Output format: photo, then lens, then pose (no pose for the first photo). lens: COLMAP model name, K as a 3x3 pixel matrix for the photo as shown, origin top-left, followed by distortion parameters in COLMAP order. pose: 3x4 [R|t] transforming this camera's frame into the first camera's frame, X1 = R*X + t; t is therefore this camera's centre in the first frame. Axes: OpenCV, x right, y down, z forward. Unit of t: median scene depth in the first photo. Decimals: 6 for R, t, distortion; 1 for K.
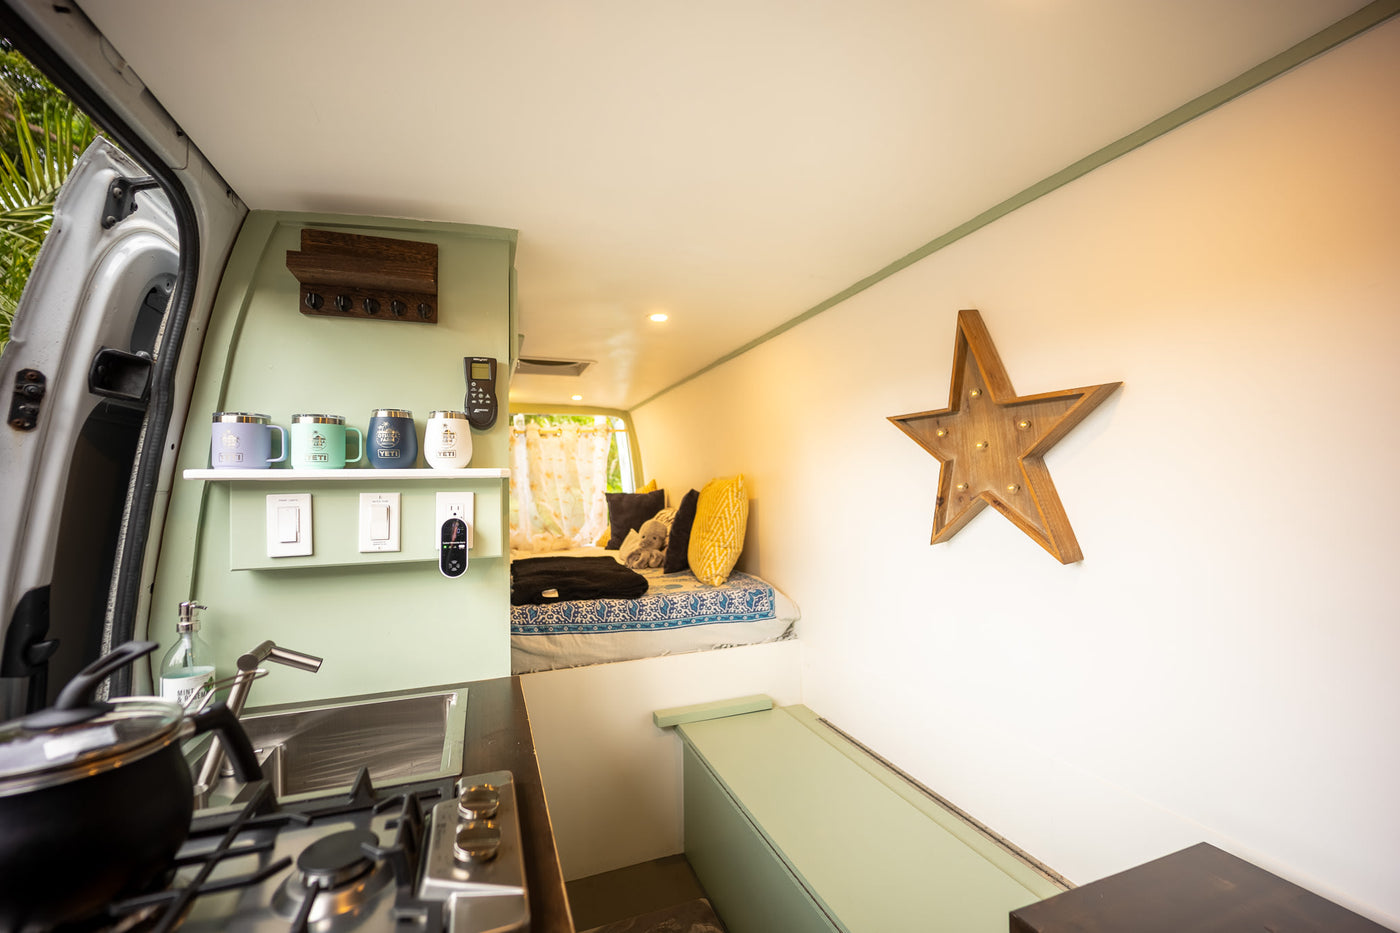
lens RADIAL K [[569.9, 0, 700.0], [0, 569.9, 466.5], [0, 0, 1]] dist [-0.034407, 0.004492]
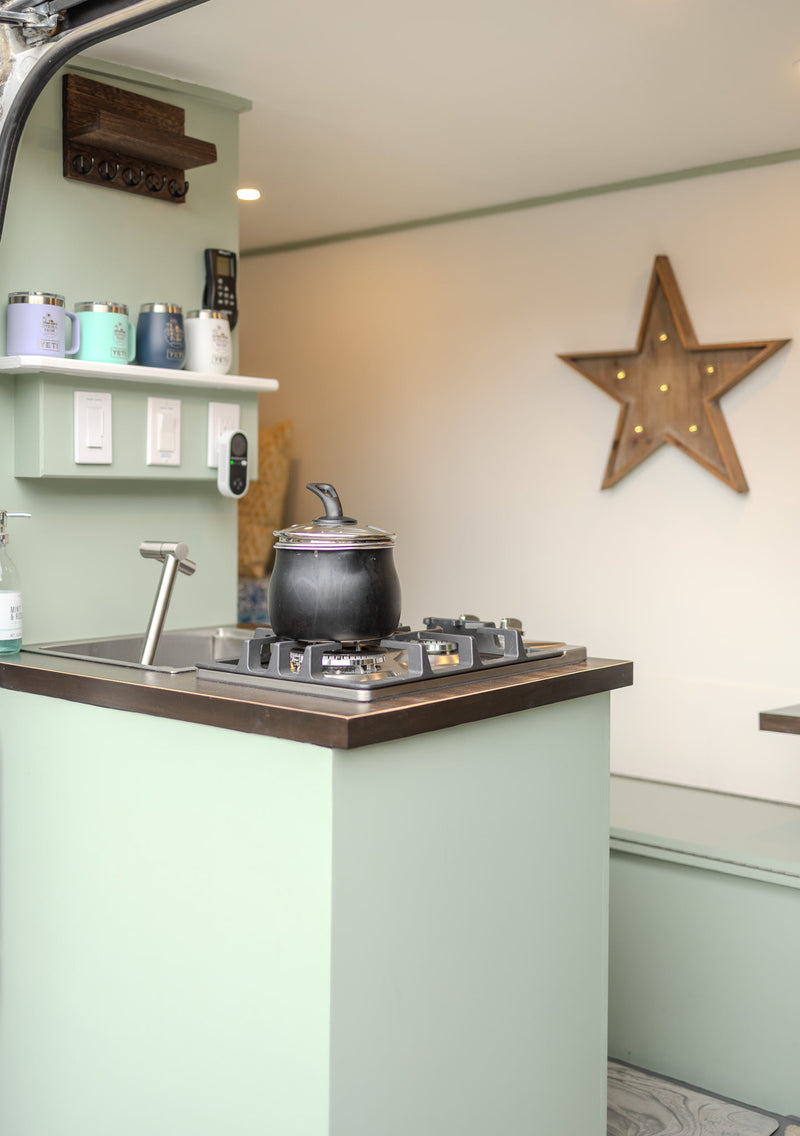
lens RADIAL K [[1278.5, 0, 368.0], [0, 1278.5, 518.0], [0, 0, 1]] dist [0.000872, -0.001264]
pose [[0.879618, 0.012010, 0.475529, -1.224037], [-0.033665, 0.998746, 0.037047, 0.146980], [-0.474488, -0.048596, 0.878920, -0.909962]]
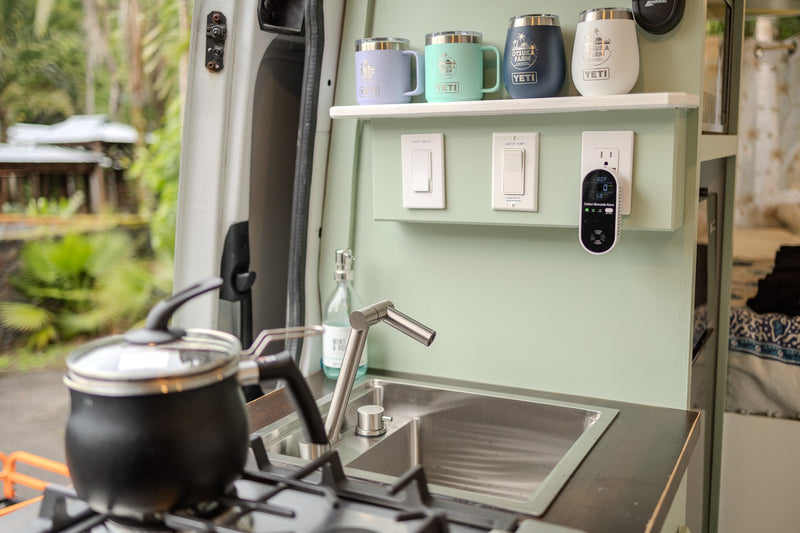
lens RADIAL K [[800.4, 0, 400.0], [0, 800.4, 266.5], [0, 0, 1]] dist [0.001943, 0.001373]
pose [[0.653020, 0.119775, -0.747809, 0.148239], [0.028699, 0.982792, 0.182474, 0.023390], [0.756796, -0.140621, 0.638345, 0.178197]]
